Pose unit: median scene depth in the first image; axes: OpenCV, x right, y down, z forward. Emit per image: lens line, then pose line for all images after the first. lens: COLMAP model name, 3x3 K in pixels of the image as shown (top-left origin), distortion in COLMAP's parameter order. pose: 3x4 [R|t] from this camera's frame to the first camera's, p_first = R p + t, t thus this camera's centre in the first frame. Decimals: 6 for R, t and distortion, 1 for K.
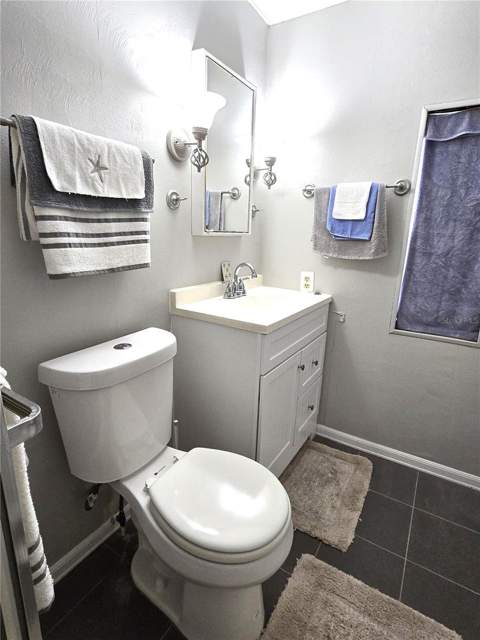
lens RADIAL K [[331.4, 0, 240.0], [0, 331.4, 320.0], [0, 0, 1]] dist [0.000312, -0.000290]
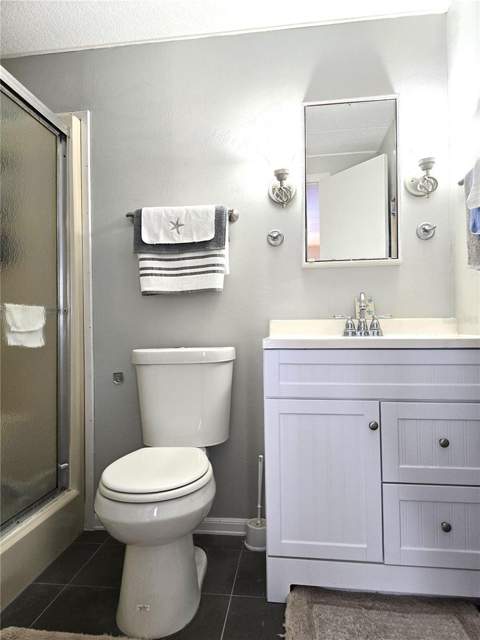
lens RADIAL K [[424.6, 0, 240.0], [0, 424.6, 320.0], [0, 0, 1]] dist [0.059257, -0.048035]
pose [[0.420780, -0.046294, -0.905981, 1.079023], [-0.209946, 0.966614, -0.146901, 0.142403], [0.882534, 0.252020, 0.397013, 0.425479]]
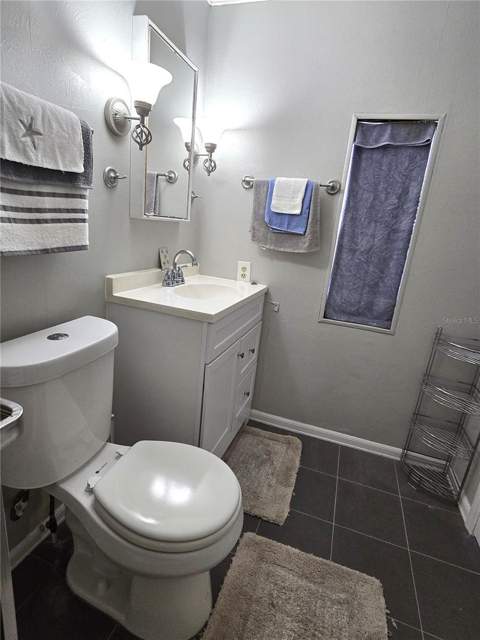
lens RADIAL K [[331.4, 0, 240.0], [0, 331.4, 320.0], [0, 0, 1]] dist [0.000312, -0.000290]
pose [[0.972375, 0.000939, 0.233420, -0.070452], [-0.008540, 0.999466, 0.031553, 0.001377], [-0.233266, -0.032674, 0.971864, 0.008253]]
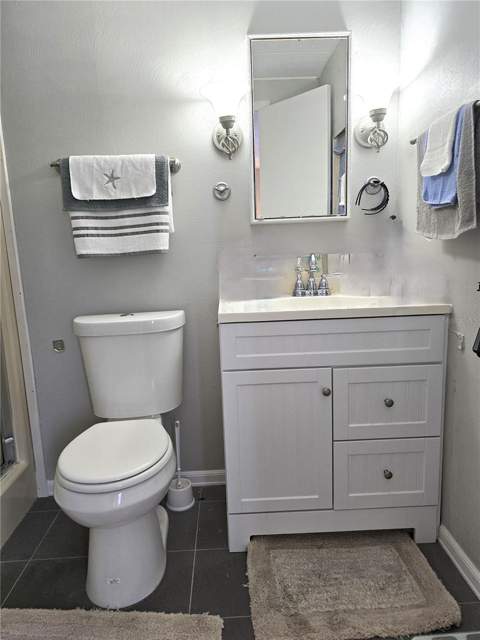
lens RADIAL K [[424.6, 0, 240.0], [0, 424.6, 320.0], [0, 0, 1]] dist [0.059257, -0.048035]
pose [[0.556073, 0.091353, -0.826098, 1.017966], [-0.163514, 0.986541, -0.000971, 0.024480], [0.814890, 0.135618, 0.563526, 0.372795]]
